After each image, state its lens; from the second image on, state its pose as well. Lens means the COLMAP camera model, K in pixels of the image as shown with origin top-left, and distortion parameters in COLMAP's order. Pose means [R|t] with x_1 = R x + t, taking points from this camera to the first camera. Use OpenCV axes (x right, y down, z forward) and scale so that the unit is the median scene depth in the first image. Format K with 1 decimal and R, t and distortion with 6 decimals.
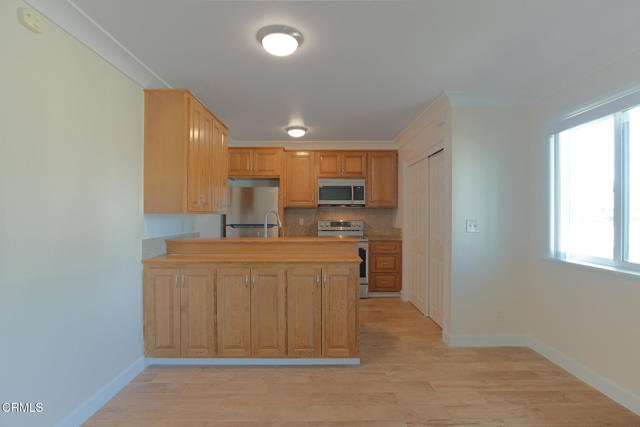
lens RADIAL K [[319.1, 0, 322.5], [0, 319.1, 214.9], [0, 0, 1]] dist [-0.022753, 0.000553]
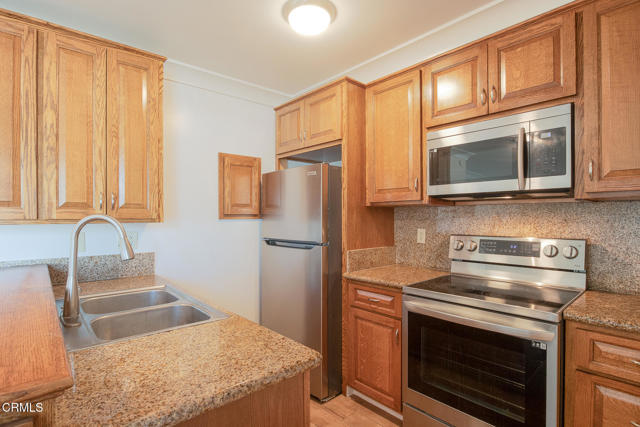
lens RADIAL K [[323.3, 0, 328.5], [0, 323.3, 217.0], [0, 0, 1]] dist [-0.027533, 0.001316]
pose [[0.661541, -0.002132, -0.749906, 0.214700], [0.003856, 0.999992, 0.000559, -0.007678], [0.749899, -0.003262, 0.661544, 0.666038]]
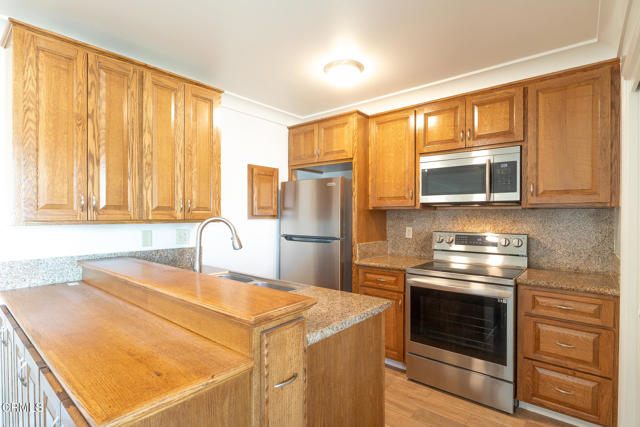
lens RADIAL K [[319.1, 0, 322.5], [0, 319.1, 214.9], [0, 0, 1]] dist [-0.022753, 0.000553]
pose [[0.755786, 0.000505, -0.654819, 0.226015], [-0.001756, 0.999998, -0.001255, -0.012373], [0.654817, 0.002098, 0.755785, 0.495603]]
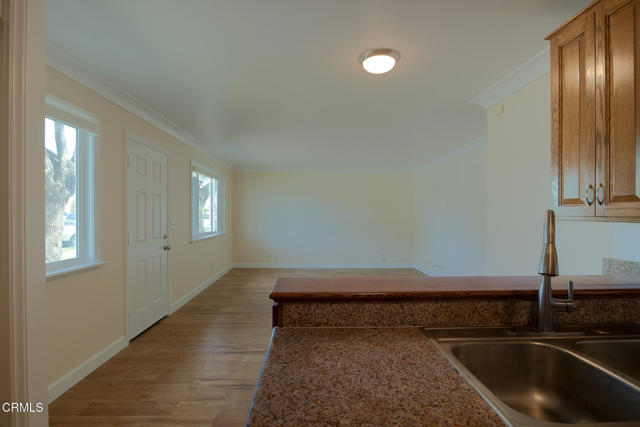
lens RADIAL K [[319.1, 0, 322.5], [0, 319.1, 214.9], [0, 0, 1]] dist [-0.022753, 0.000553]
pose [[-0.999661, -0.001644, -0.025995, 0.037764], [-0.001786, 0.999984, 0.005438, -0.008291], [0.025985, 0.005482, -0.999647, 0.899826]]
